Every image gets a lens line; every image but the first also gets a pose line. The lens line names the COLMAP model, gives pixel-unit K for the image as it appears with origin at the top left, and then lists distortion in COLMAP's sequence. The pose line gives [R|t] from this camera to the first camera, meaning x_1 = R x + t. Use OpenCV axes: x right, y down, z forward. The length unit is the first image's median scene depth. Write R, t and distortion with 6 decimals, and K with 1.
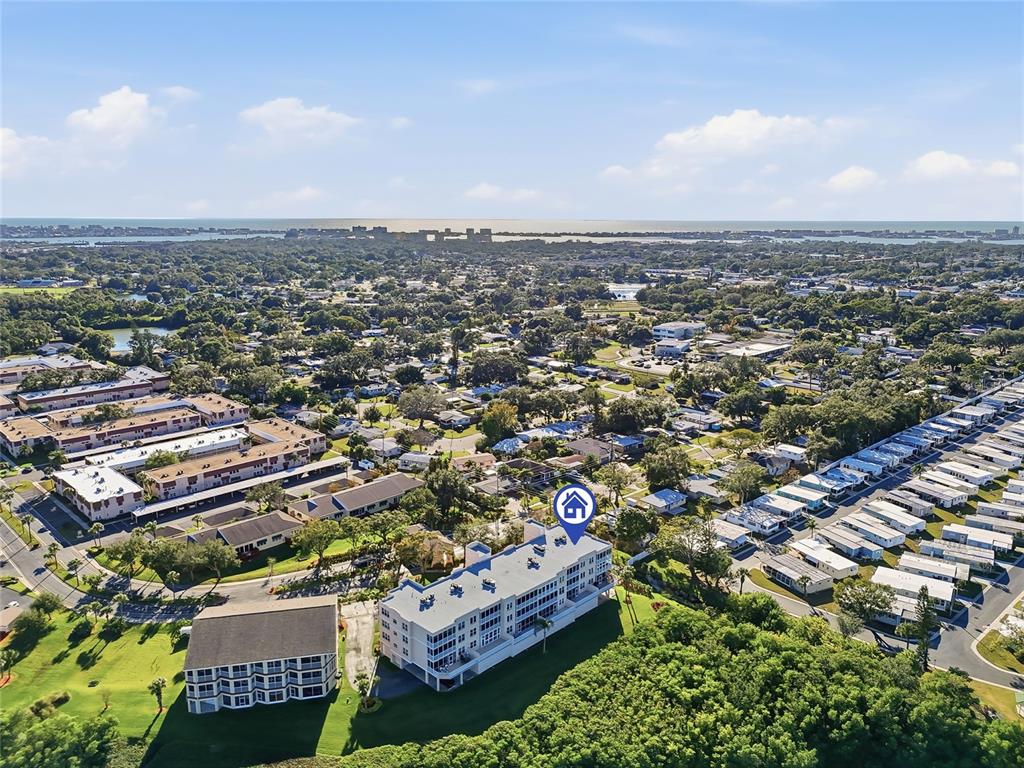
lens RADIAL K [[746.2, 0, 514.4], [0, 746.2, 385.0], [0, 0, 1]] dist [0.079146, -0.084856]
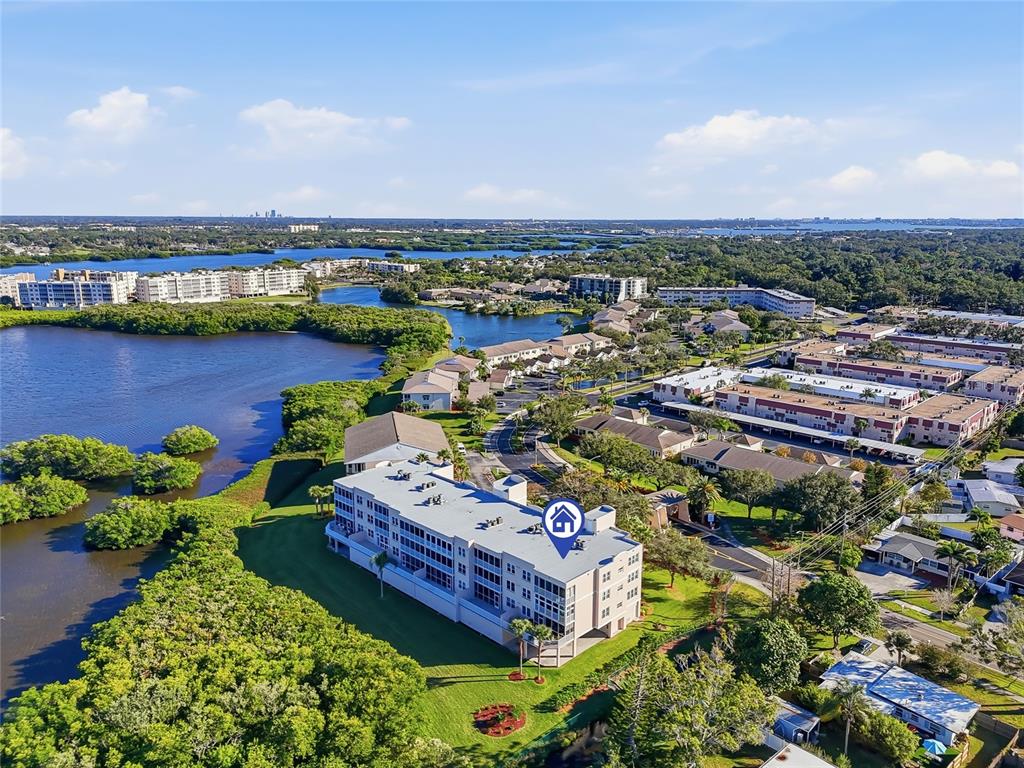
lens RADIAL K [[749.3, 0, 514.5], [0, 749.3, 388.7], [0, 0, 1]] dist [0.074828, -0.079193]
pose [[-0.014737, 0.211193, -0.977333, 0.481888], [-0.220330, 0.952728, 0.209199, -0.019566], [0.975314, 0.218419, 0.032491, 0.702606]]
